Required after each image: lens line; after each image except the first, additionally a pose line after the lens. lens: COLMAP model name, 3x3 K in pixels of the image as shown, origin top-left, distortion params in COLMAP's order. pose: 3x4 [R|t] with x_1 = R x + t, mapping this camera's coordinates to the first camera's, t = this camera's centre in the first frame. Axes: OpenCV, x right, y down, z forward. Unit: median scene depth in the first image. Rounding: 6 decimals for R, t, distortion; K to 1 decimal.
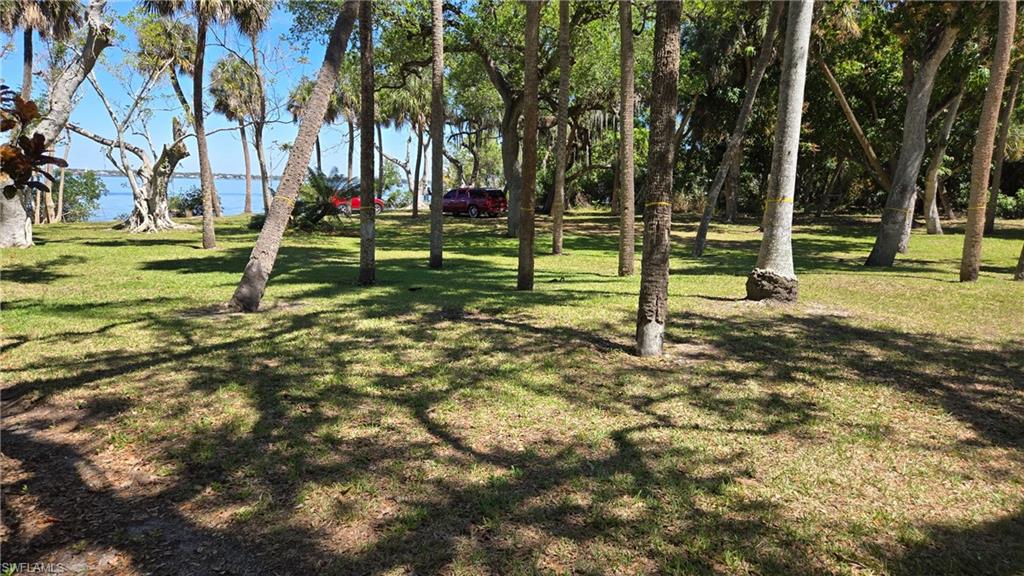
lens RADIAL K [[680.9, 0, 523.1], [0, 680.9, 291.3], [0, 0, 1]] dist [0.081816, -0.066727]
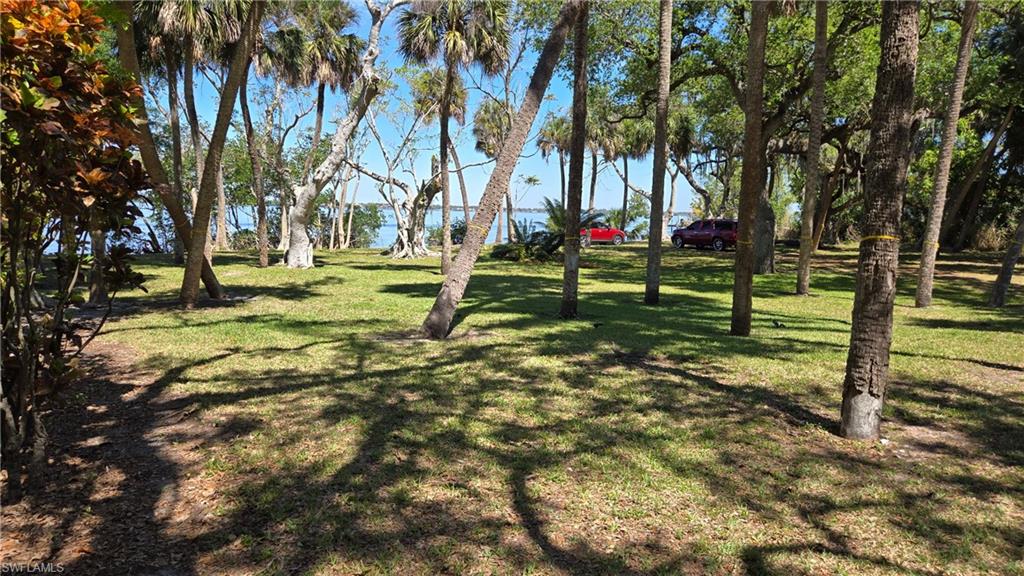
lens RADIAL K [[680.9, 0, 523.1], [0, 680.9, 291.3], [0, 0, 1]] dist [0.081816, -0.066727]
pose [[0.929306, 0.045185, -0.366537, 0.065640], [-0.062012, 0.997487, -0.034258, -0.010540], [0.364068, 0.054566, 0.929773, 0.084347]]
